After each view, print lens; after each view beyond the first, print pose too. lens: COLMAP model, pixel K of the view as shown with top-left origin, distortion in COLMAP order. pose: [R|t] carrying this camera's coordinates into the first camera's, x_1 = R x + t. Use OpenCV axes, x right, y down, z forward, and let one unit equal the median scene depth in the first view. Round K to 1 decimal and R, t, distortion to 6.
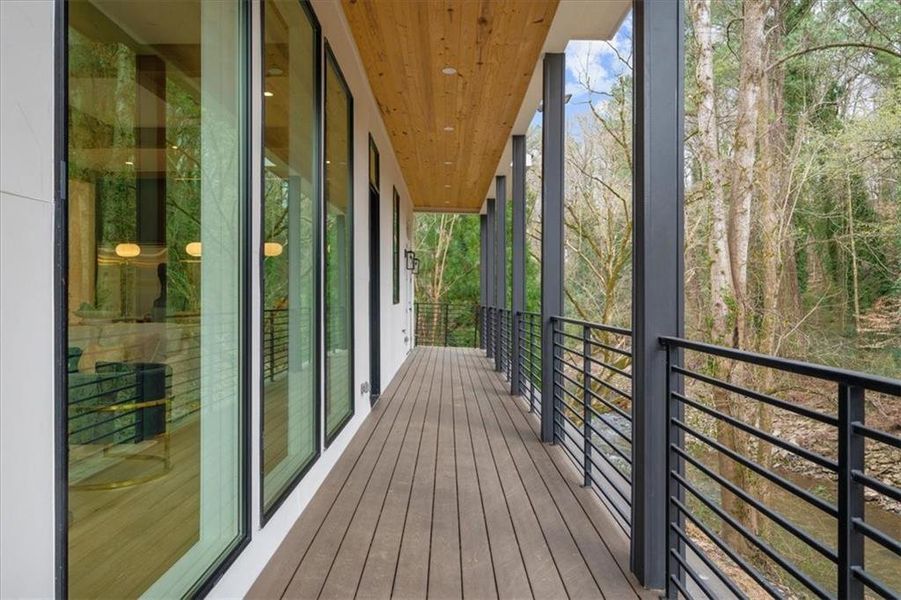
lens RADIAL K [[310.5, 0, 443.4], [0, 310.5, 301.1], [0, 0, 1]] dist [-0.001285, -0.000104]
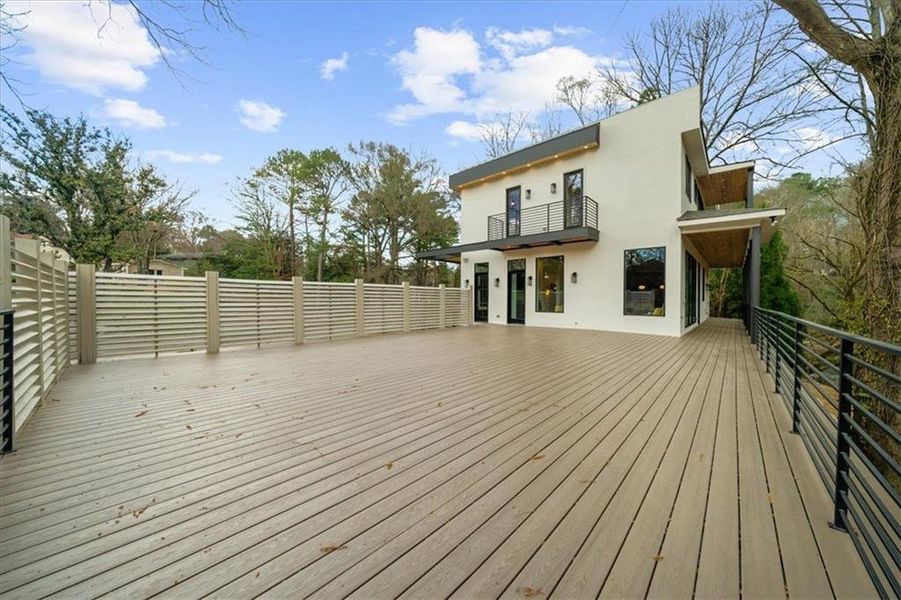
lens RADIAL K [[310.5, 0, 443.4], [0, 310.5, 301.1], [0, 0, 1]] dist [-0.001285, -0.000104]
pose [[0.732856, 0.014037, -0.680239, 0.039161], [-0.031645, 0.999408, -0.013469, 0.109296], [0.679648, 0.031397, 0.732867, -2.312601]]
